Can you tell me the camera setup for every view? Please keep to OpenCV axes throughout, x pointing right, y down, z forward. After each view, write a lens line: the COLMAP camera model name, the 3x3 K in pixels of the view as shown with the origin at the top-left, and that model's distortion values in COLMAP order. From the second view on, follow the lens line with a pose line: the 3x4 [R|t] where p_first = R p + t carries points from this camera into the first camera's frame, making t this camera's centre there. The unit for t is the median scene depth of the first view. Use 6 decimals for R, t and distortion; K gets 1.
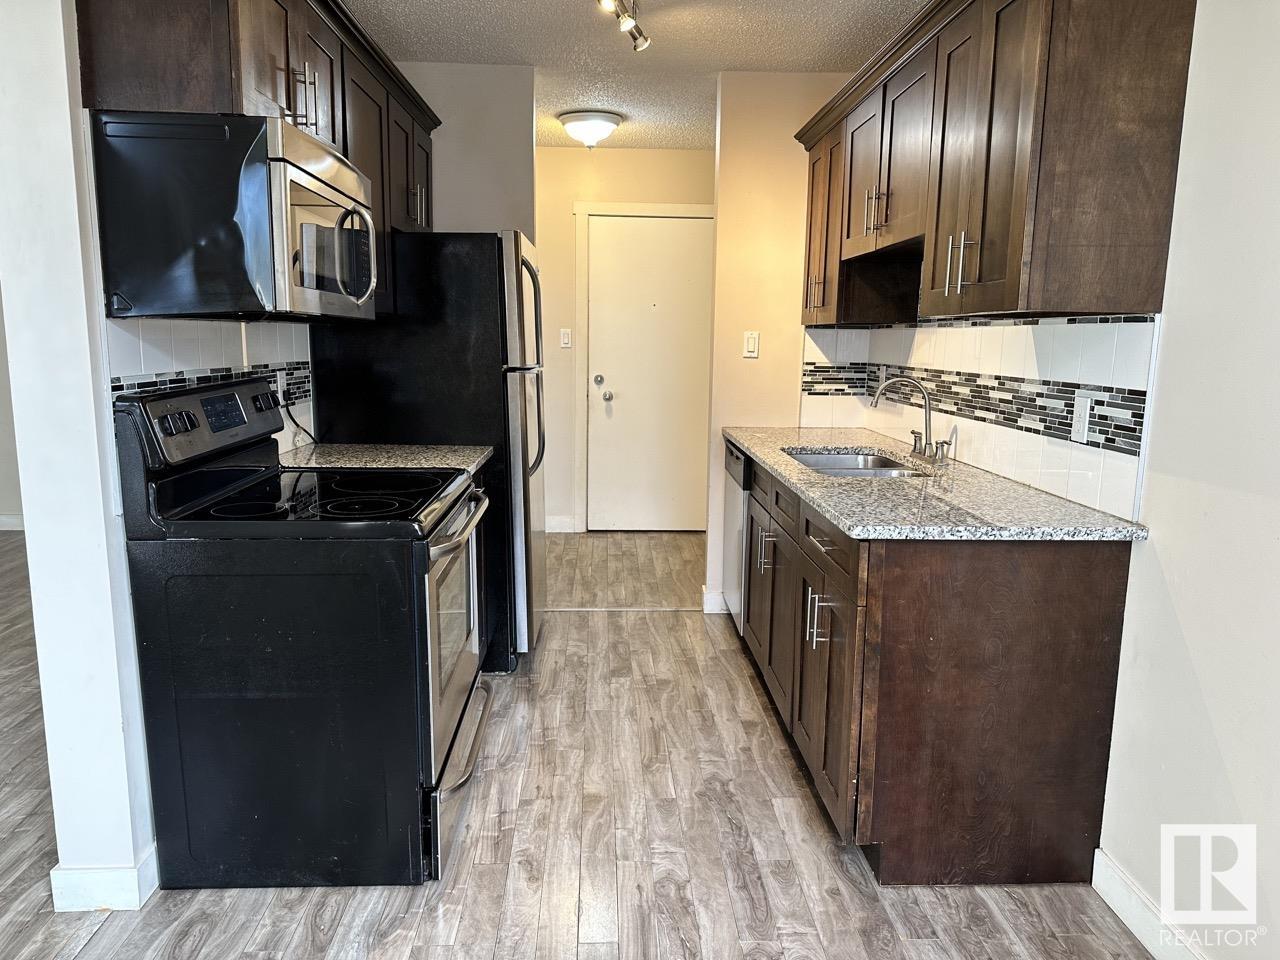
lens RADIAL K [[891.9, 0, 637.1], [0, 891.9, 487.0], [0, 0, 1]] dist [0.044032, -0.050704]
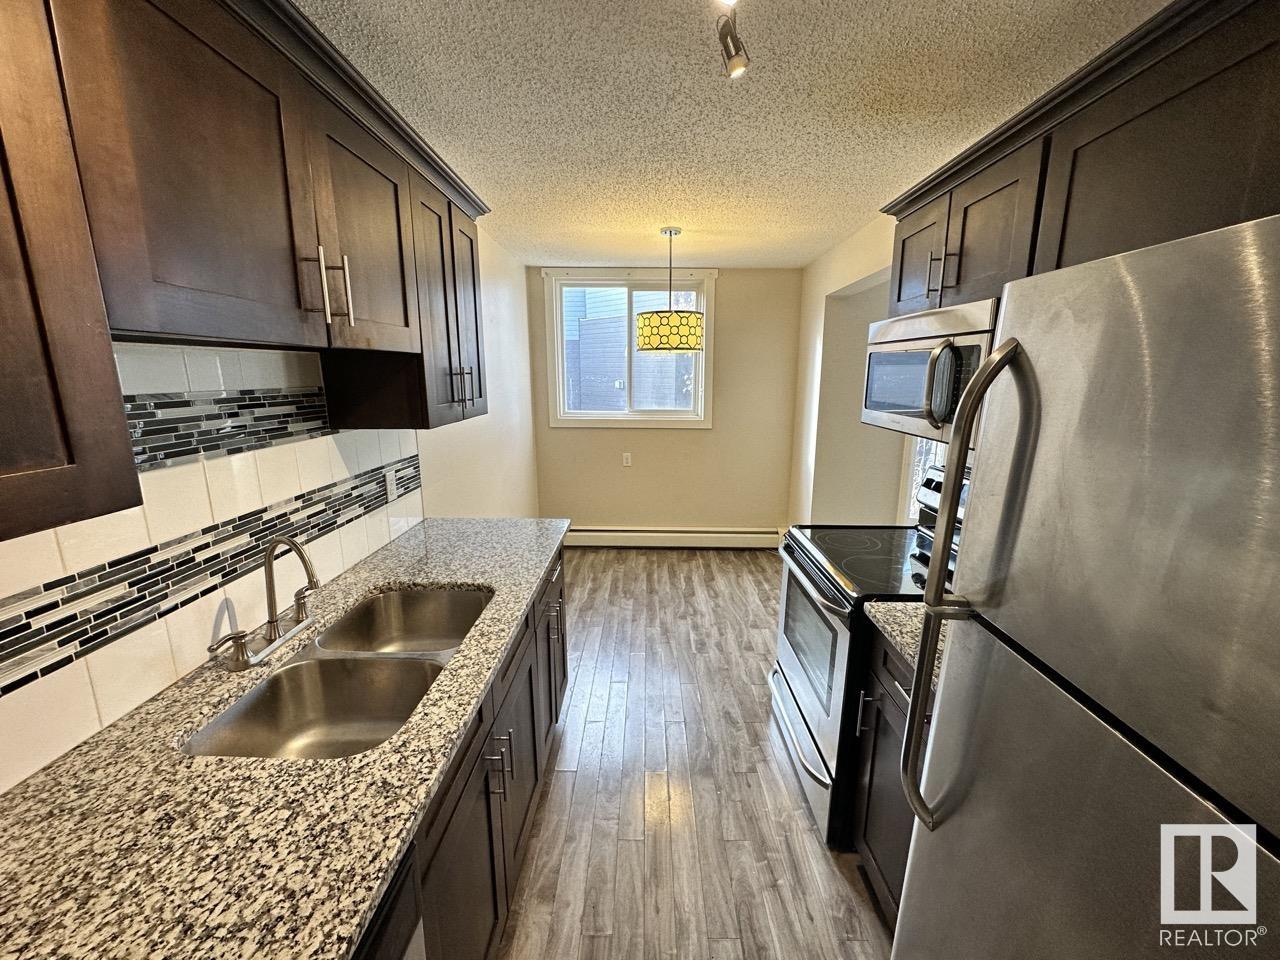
lens RADIAL K [[507.9, 0, 635.9], [0, 507.9, 481.4], [0, 0, 1]] dist [-0.003491, 0.000783]
pose [[-0.997836, -0.026467, 0.060195, 0.025657], [-0.002223, 0.928474, 0.371390, -0.406626], [-0.065719, 0.370453, -0.926524, 1.778263]]
